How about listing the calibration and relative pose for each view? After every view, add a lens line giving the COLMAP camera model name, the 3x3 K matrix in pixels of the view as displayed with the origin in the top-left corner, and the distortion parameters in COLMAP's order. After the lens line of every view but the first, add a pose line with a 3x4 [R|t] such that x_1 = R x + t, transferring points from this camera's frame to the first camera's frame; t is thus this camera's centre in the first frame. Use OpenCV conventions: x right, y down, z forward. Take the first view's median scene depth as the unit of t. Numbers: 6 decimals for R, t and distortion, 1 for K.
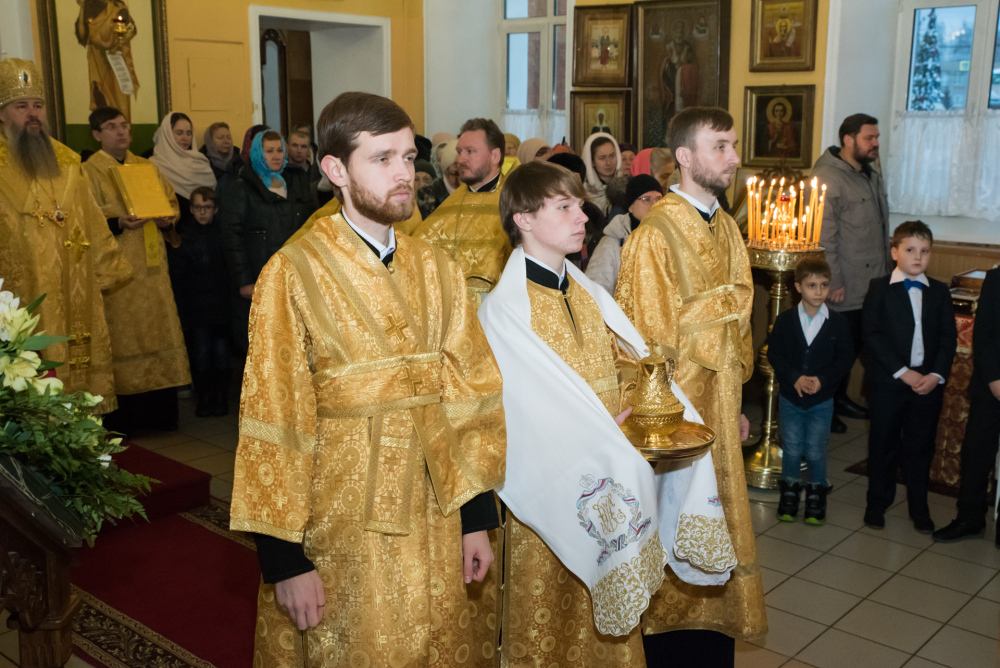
lens RADIAL K [[1082.5, 0, 506.8], [0, 1082.5, 333.2], [0, 0, 1]] dist [0.009212, 0.035907]
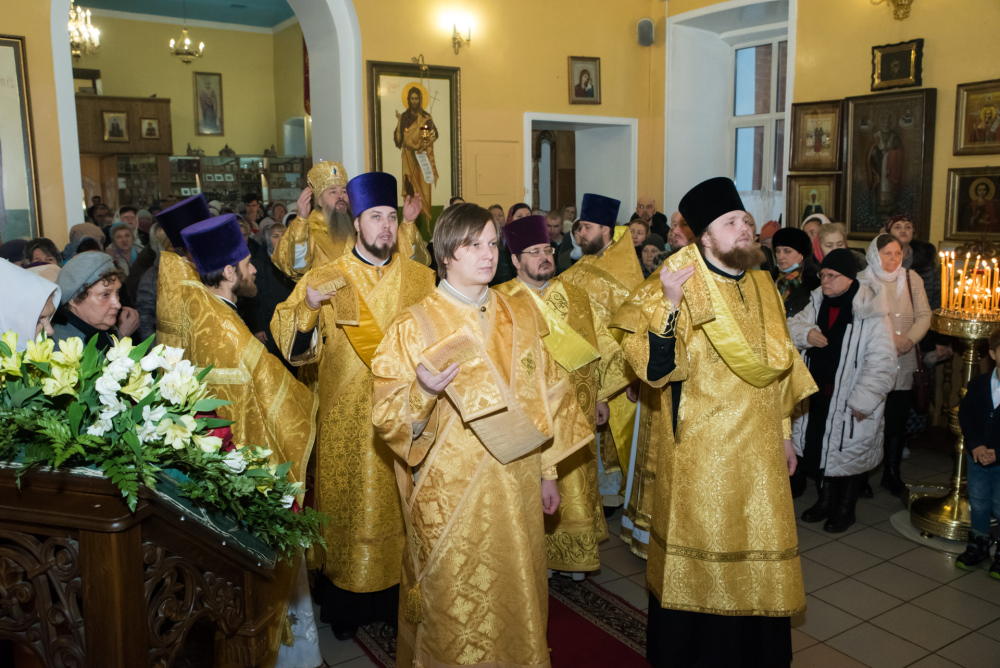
lens RADIAL K [[859.5, 0, 500.0], [0, 859.5, 334.0], [0, 0, 1]] dist [-0.090474, 0.141720]
pose [[0.959870, 0.032092, -0.278604, 0.024928], [-0.042573, 0.998592, -0.031649, -0.010578], [0.277196, 0.042240, 0.959884, 0.042650]]
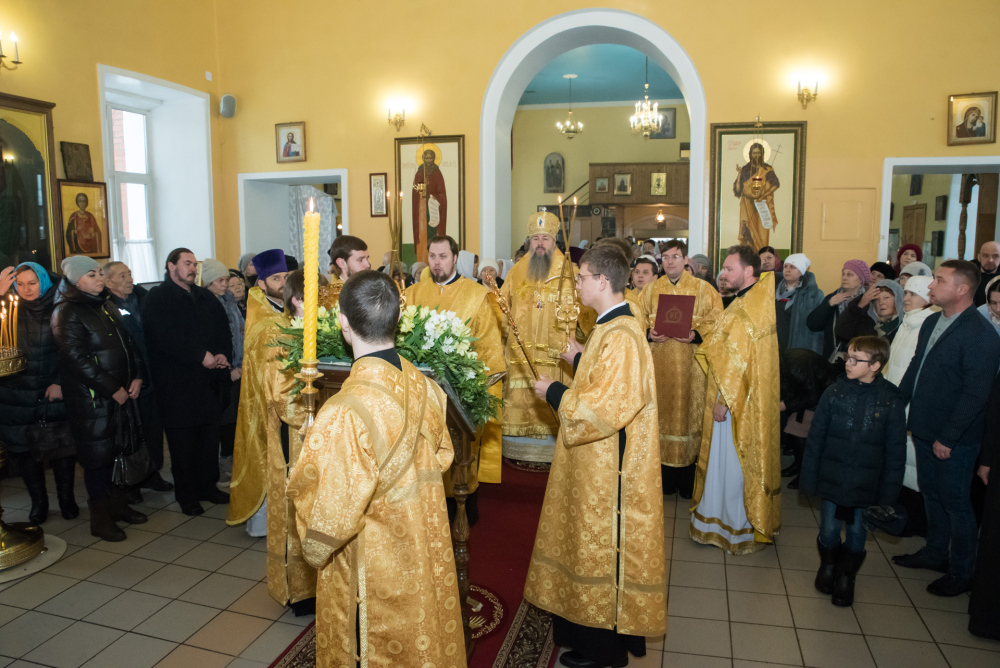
lens RADIAL K [[689.0, 0, 500.0], [0, 689.0, 334.0], [0, 0, 1]] dist [-0.144175, 0.098013]
pose [[0.425921, 0.119508, -0.896833, 0.314844], [-0.174669, 0.983452, 0.048097, -0.064903], [0.887740, 0.136164, 0.439748, 0.316031]]
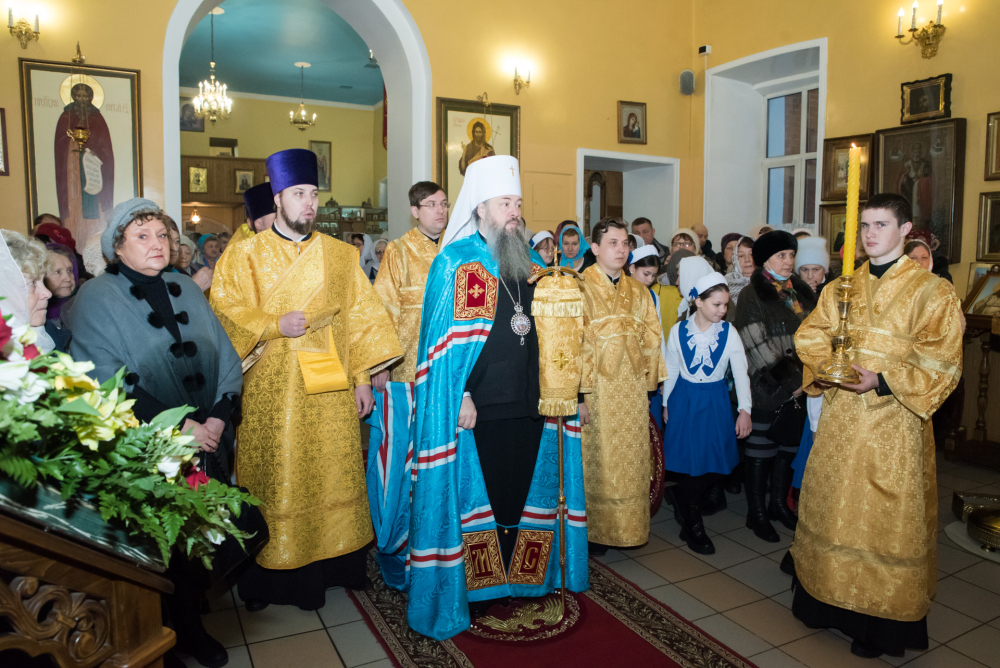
lens RADIAL K [[698.4, 0, 499.1], [0, 698.4, 327.0], [0, 0, 1]] dist [-0.132798, 0.090422]
pose [[0.933123, 0.037700, -0.357575, -0.001761], [-0.071709, 0.994022, -0.082328, 0.011962], [0.352334, 0.102463, 0.930249, 0.161152]]
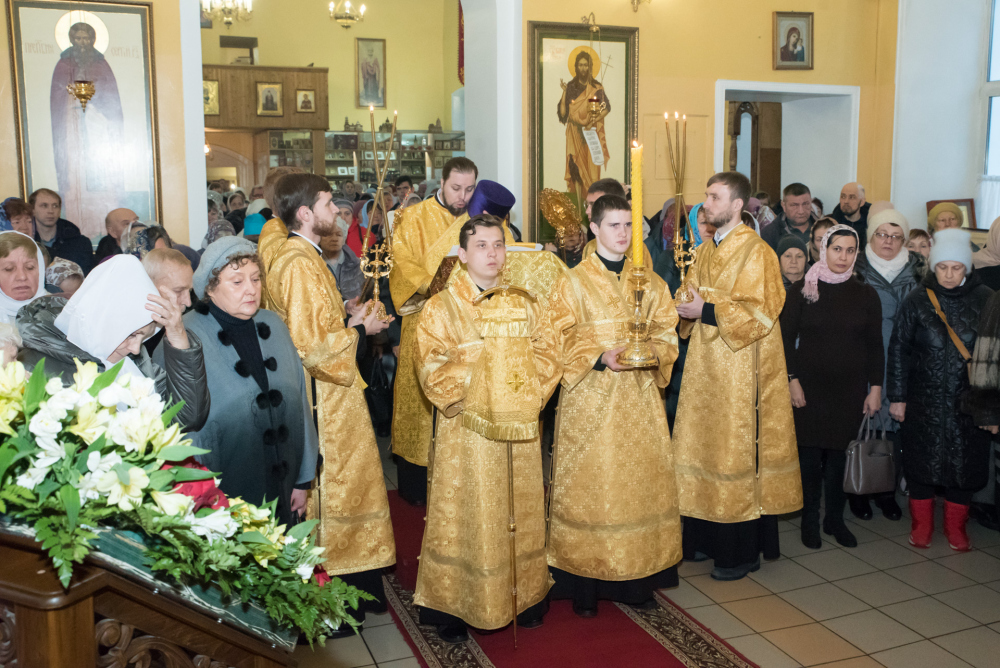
lens RADIAL K [[993.3, 0, 522.1], [0, 993.3, 314.6], [0, 0, 1]] dist [-0.062218, 0.142373]
pose [[0.892939, 0.054915, -0.446816, 0.040086], [-0.082644, 0.995660, -0.042792, -0.019618], [0.442526, 0.075137, 0.893602, 0.076952]]
